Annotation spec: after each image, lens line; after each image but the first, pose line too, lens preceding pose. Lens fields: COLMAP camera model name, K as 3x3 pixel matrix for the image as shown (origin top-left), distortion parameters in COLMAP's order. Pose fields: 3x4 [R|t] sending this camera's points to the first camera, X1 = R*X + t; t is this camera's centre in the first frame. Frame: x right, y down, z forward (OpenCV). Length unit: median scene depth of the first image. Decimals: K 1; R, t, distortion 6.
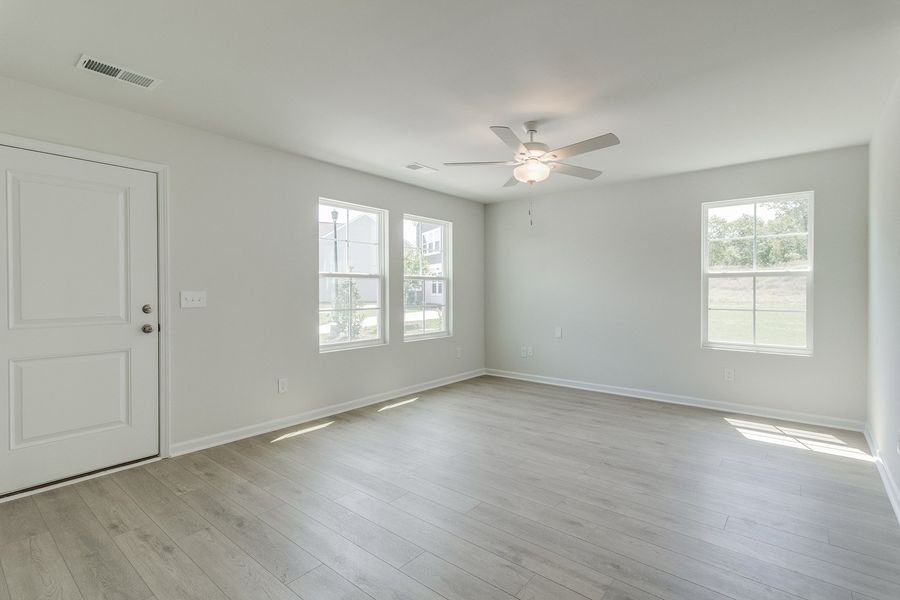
lens RADIAL K [[428.6, 0, 453.3], [0, 428.6, 293.4], [0, 0, 1]] dist [0.005553, 0.001781]
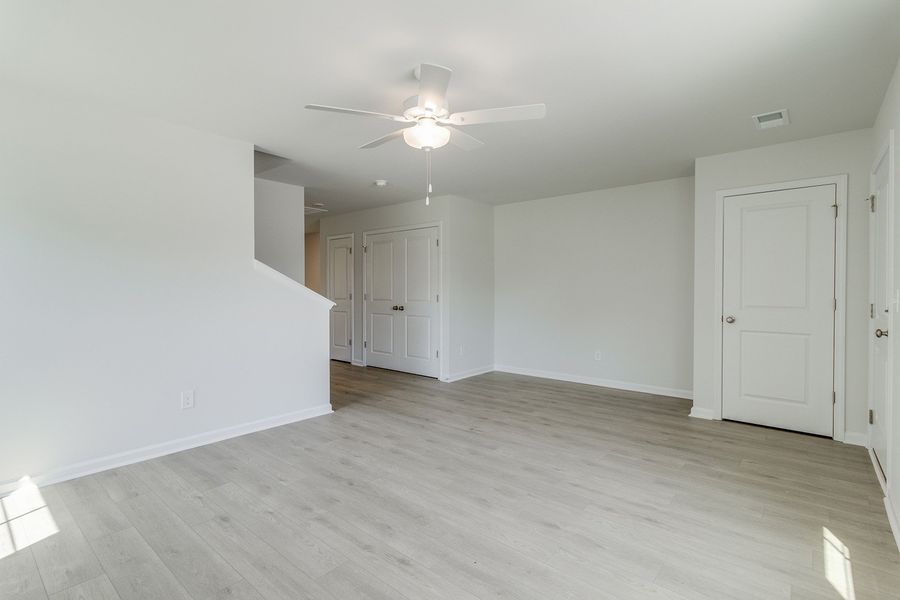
lens RADIAL K [[428.6, 0, 453.3], [0, 428.6, 293.4], [0, 0, 1]] dist [0.005553, 0.001781]
pose [[-0.999956, 0.000889, 0.009351, 0.123582], [0.001052, 0.999848, 0.017421, -0.012327], [-0.009334, 0.017430, -0.999805, 1.694986]]
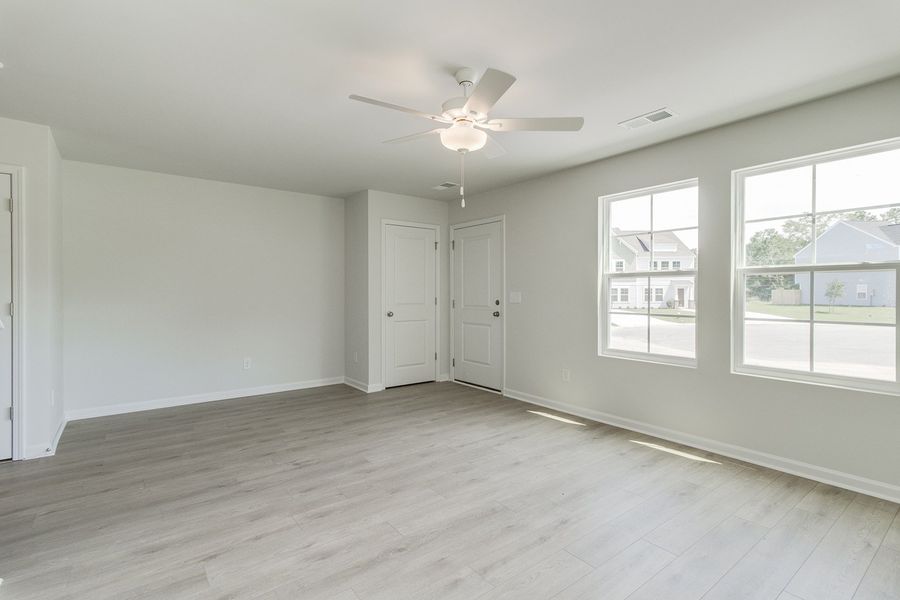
lens RADIAL K [[428.6, 0, 453.3], [0, 428.6, 293.4], [0, 0, 1]] dist [0.005553, 0.001781]
pose [[-0.223395, 0.003961, -0.974720, 0.895215], [-0.006762, 0.999961, 0.005613, -0.007705], [0.974704, 0.007845, -0.223360, 1.105543]]
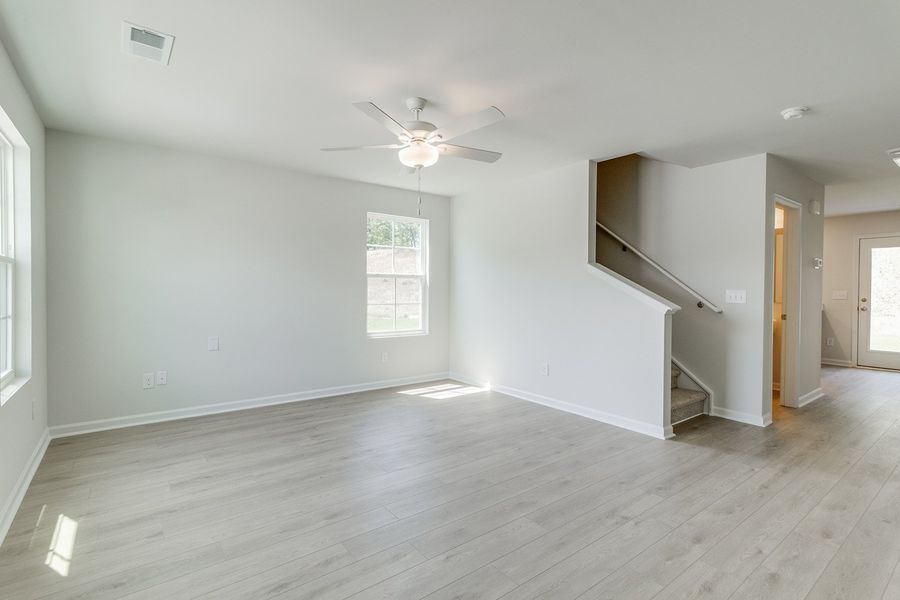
lens RADIAL K [[428.6, 0, 453.3], [0, 428.6, 293.4], [0, 0, 1]] dist [0.005553, 0.001781]
pose [[0.225153, -0.007144, 0.974297, -0.643028], [-0.001233, 0.999970, 0.007617, -0.002780], [-0.974323, -0.002916, 0.225138, 0.697303]]
